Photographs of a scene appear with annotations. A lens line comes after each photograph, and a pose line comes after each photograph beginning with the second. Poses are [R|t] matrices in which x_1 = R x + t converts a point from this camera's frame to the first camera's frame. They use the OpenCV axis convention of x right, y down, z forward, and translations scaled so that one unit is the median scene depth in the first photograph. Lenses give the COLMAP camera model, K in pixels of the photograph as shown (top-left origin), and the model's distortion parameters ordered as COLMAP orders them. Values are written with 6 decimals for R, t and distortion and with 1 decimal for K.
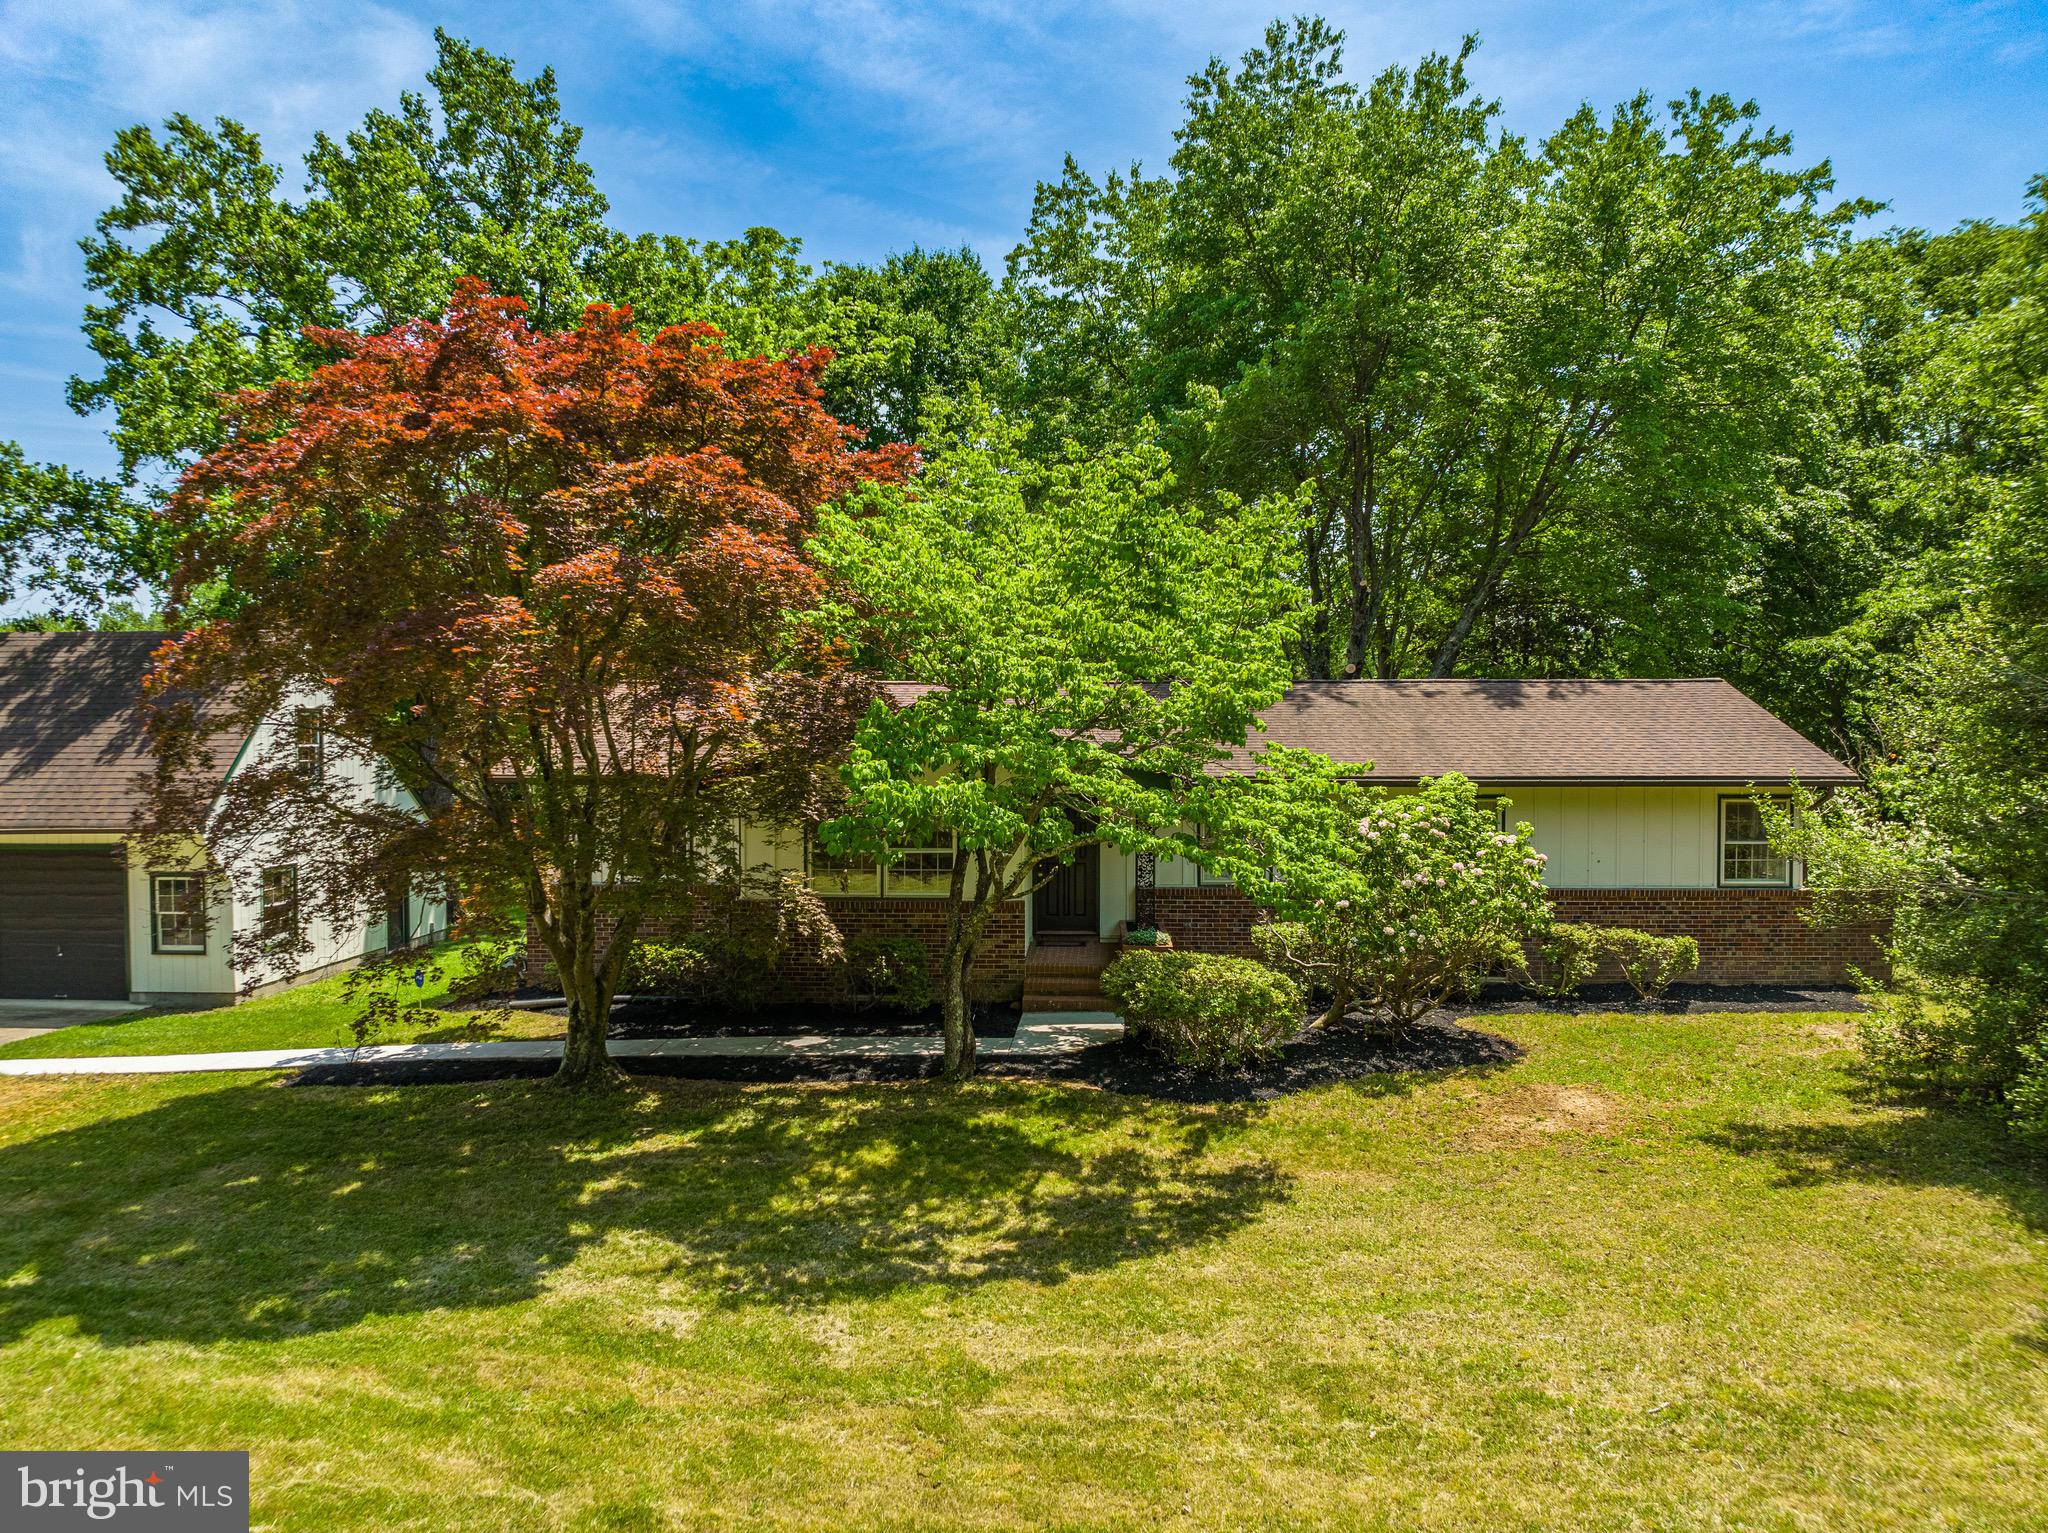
lens RADIAL K [[1452.4, 0, 1021.7], [0, 1452.4, 776.1], [0, 0, 1]] dist [-0.047729, 0.018946]
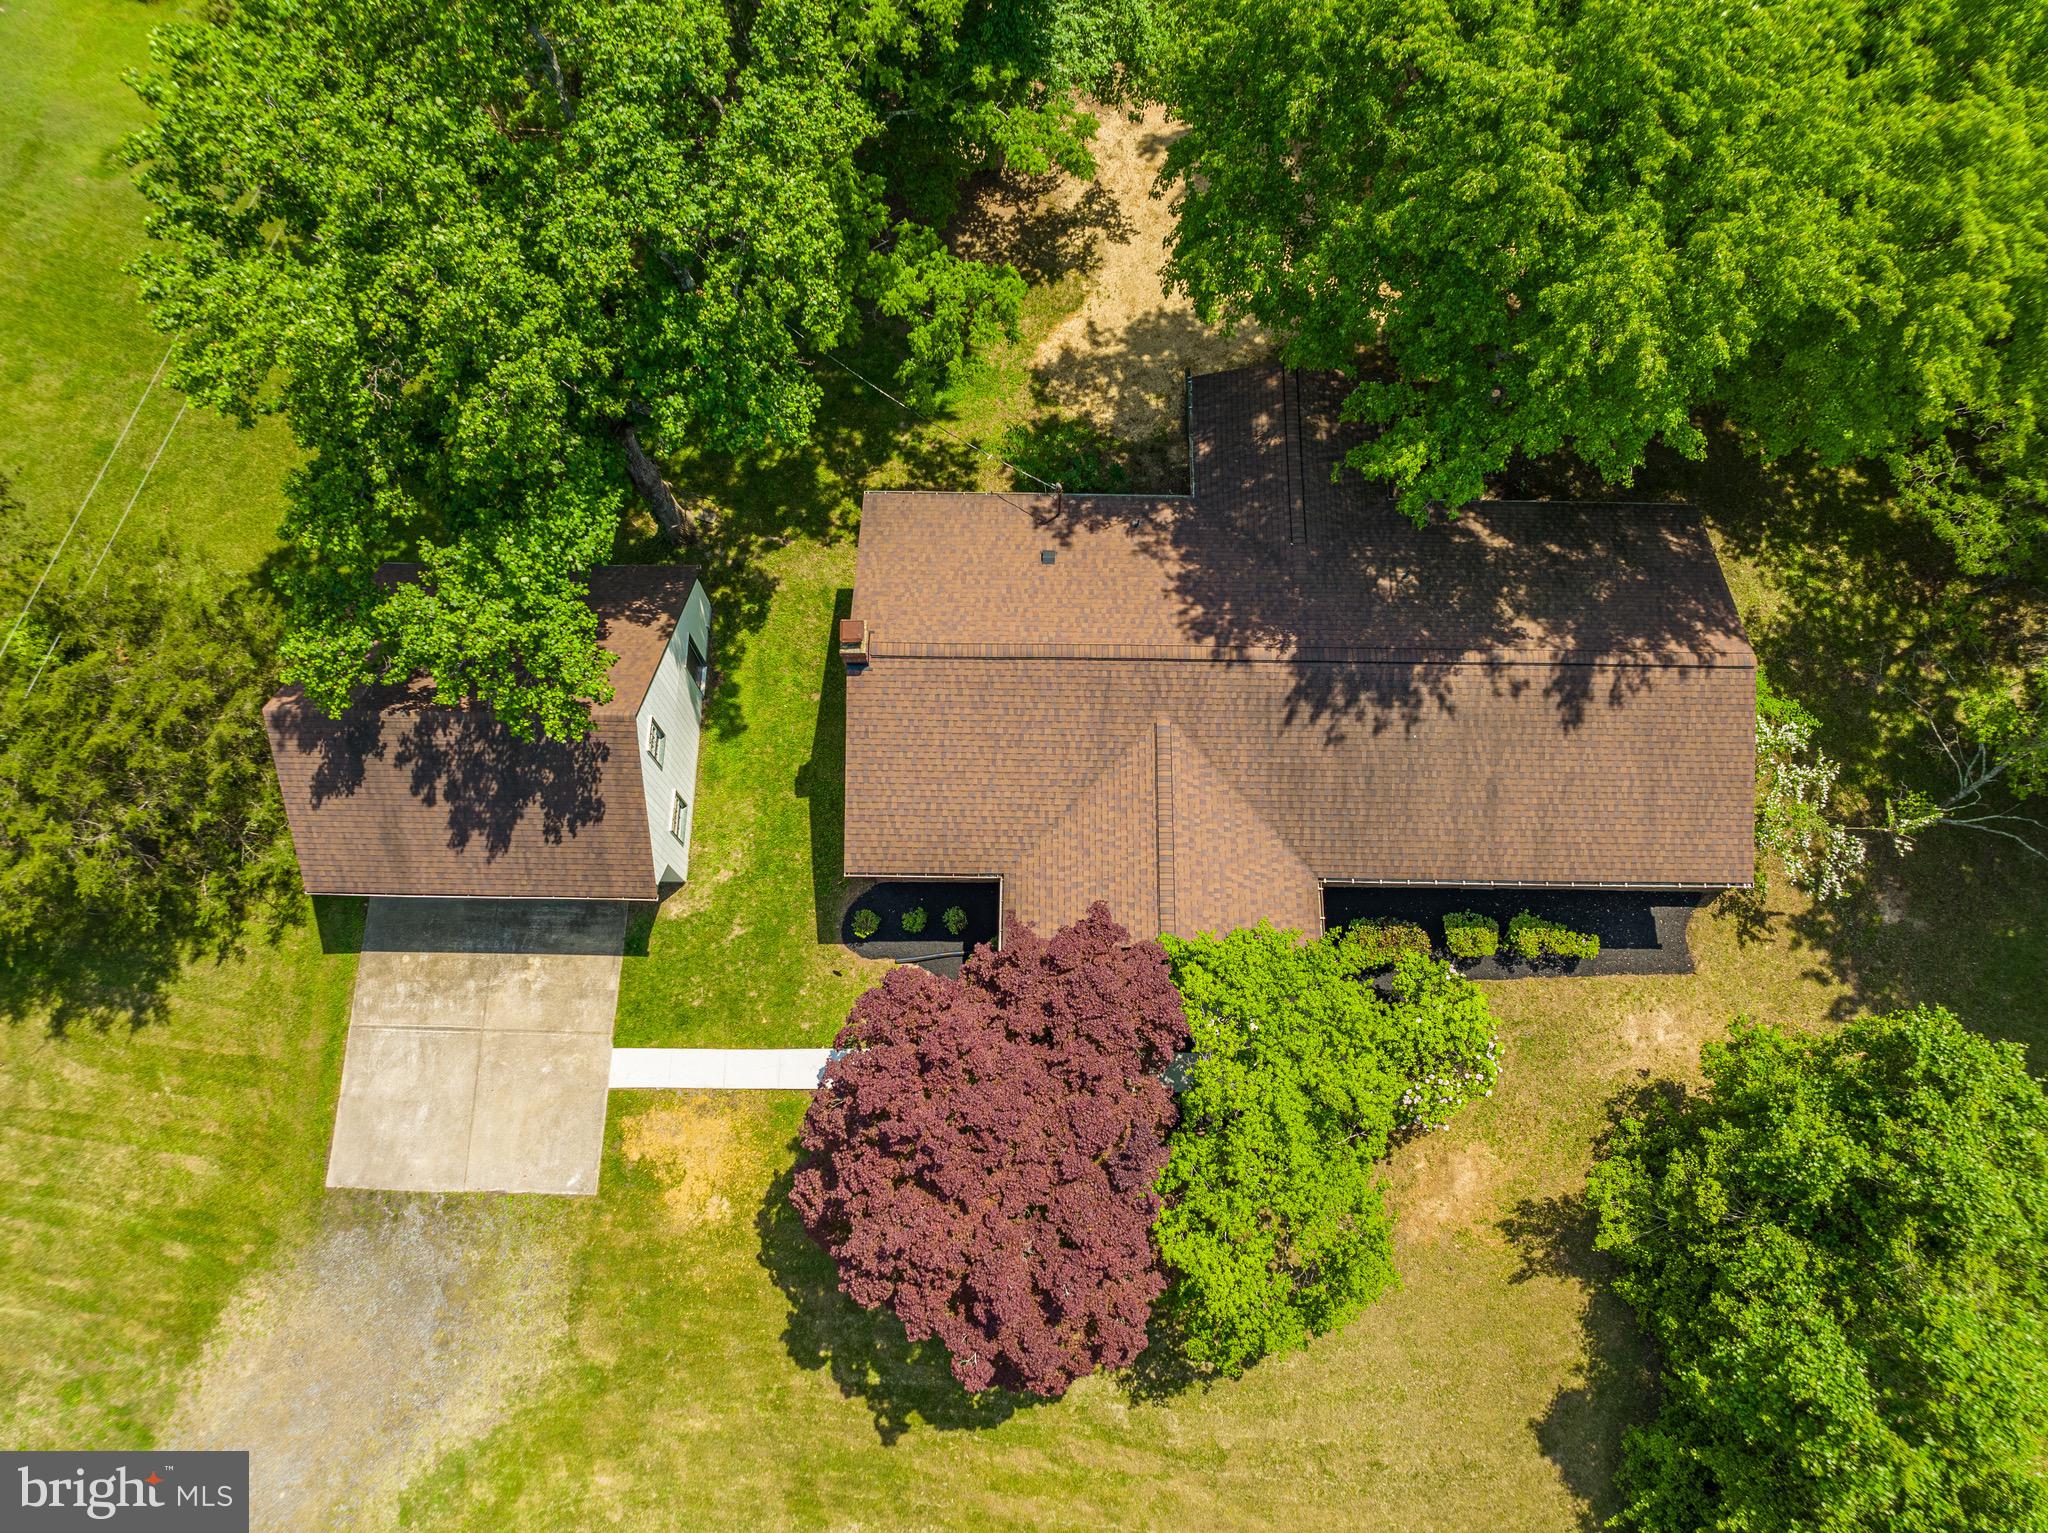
lens RADIAL K [[1452.4, 0, 1039.1], [0, 1452.4, 753.9], [0, 0, 1]] dist [-0.047729, 0.018946]
pose [[0.998956, -0.040620, 0.020879, -0.359013], [-0.005045, 0.356208, 0.934393, -2.575531], [-0.045393, -0.933523, 0.355631, 1.031372]]
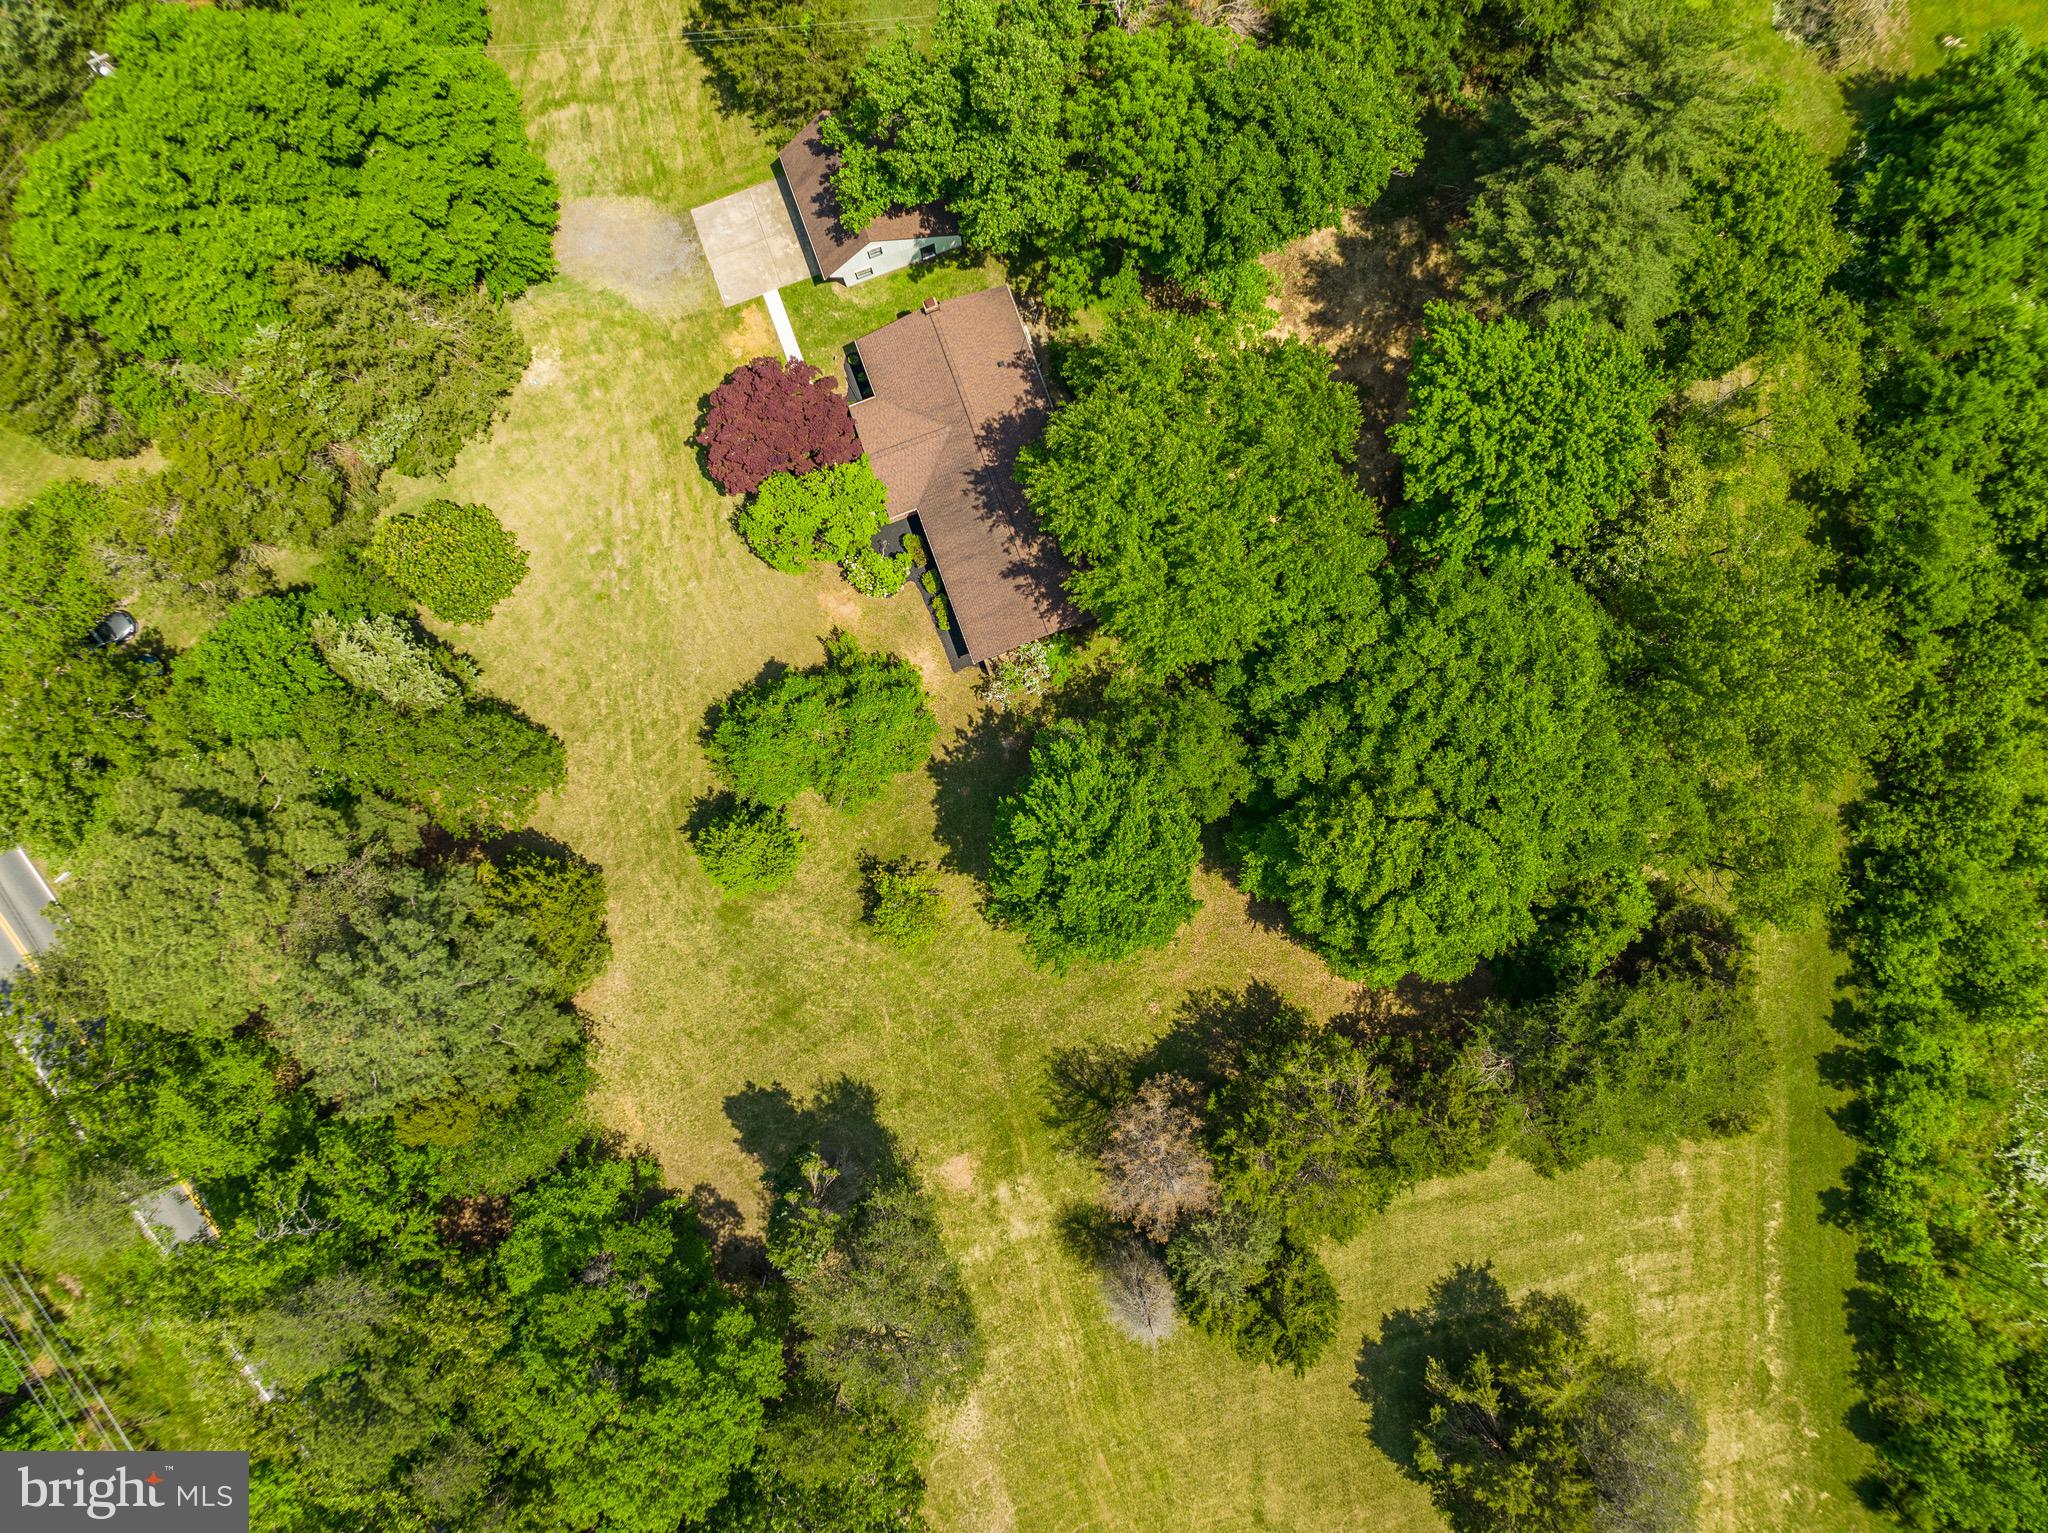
lens RADIAL K [[1452.4, 0, 1059.3], [0, 1452.4, 768.8], [0, 0, 1]] dist [-0.047729, 0.018946]
pose [[0.399241, 0.916706, 0.016019, 1.534504], [-0.050451, 0.004520, 0.998716, -7.100184], [0.915457, -0.399537, 0.048054, 1.529223]]
